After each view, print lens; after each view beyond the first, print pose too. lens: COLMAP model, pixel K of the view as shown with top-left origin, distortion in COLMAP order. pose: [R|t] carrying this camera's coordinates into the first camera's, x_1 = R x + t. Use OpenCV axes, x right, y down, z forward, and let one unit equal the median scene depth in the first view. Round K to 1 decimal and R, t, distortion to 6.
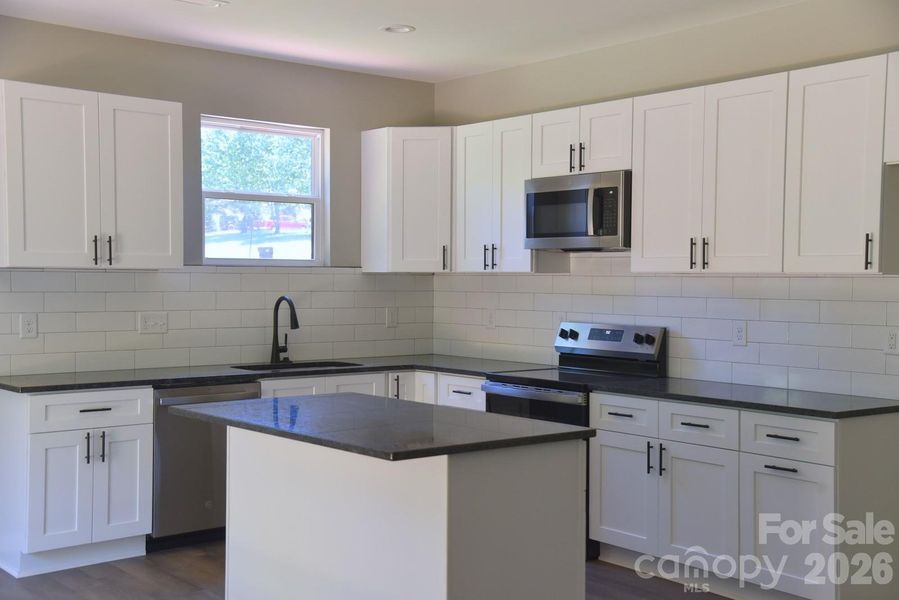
lens RADIAL K [[1100.5, 0, 446.6], [0, 1100.5, 302.3], [0, 0, 1]] dist [0.176927, 0.000000]
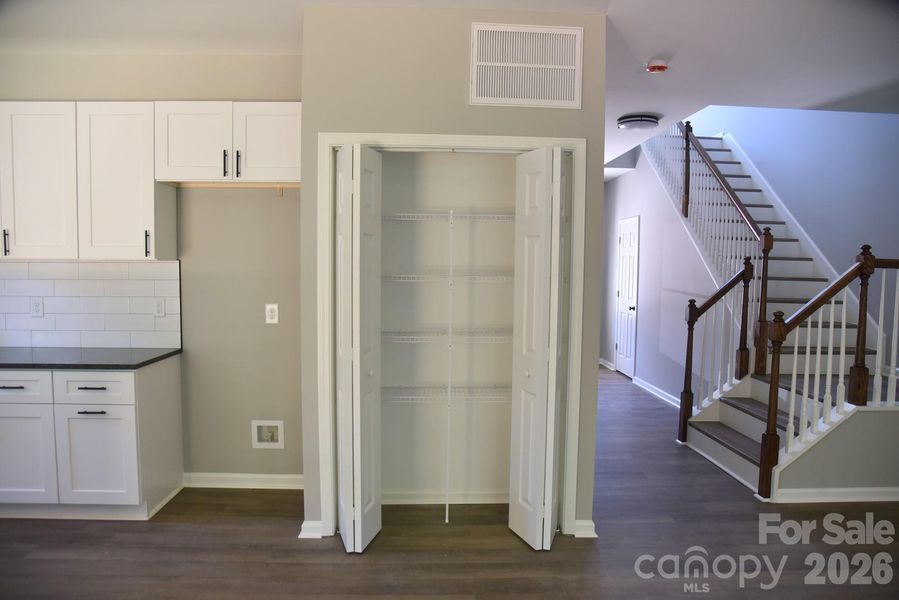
lens RADIAL K [[630.1, 0, 449.4], [0, 630.1, 308.0], [0, 0, 1]] dist [-0.046039, -0.000259]
pose [[0.606418, -0.056532, 0.793134, -0.006265], [0.016087, 0.998138, 0.058844, -0.004394], [-0.794983, -0.022925, 0.606198, 0.200765]]
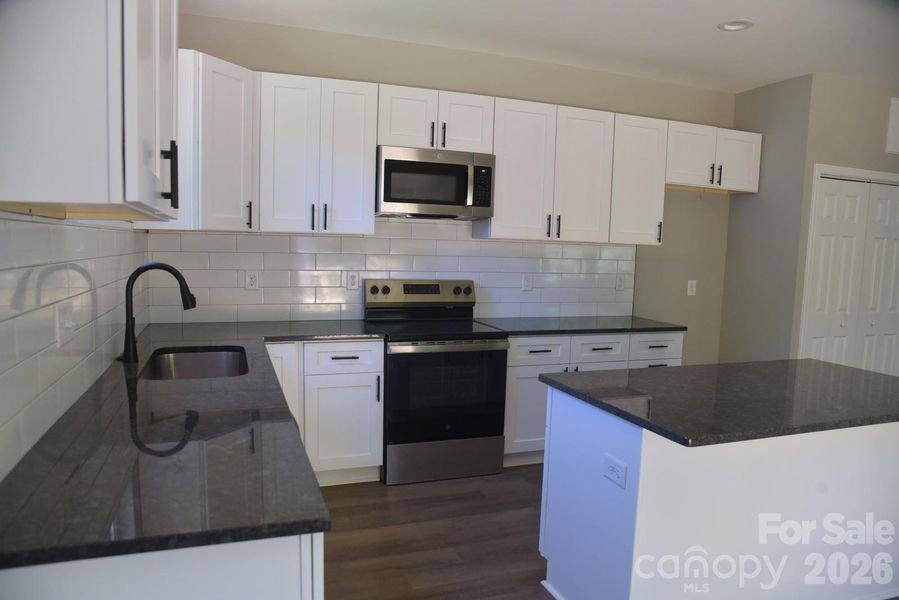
lens RADIAL K [[599.3, 0, 447.1], [0, 599.3, 304.8], [0, 0, 1]] dist [-0.080929, 0.000161]
pose [[0.344115, -0.092645, 0.934345, -0.478105], [-0.005152, 0.994919, 0.100548, -0.019258], [-0.938913, -0.039414, 0.341890, 0.797238]]
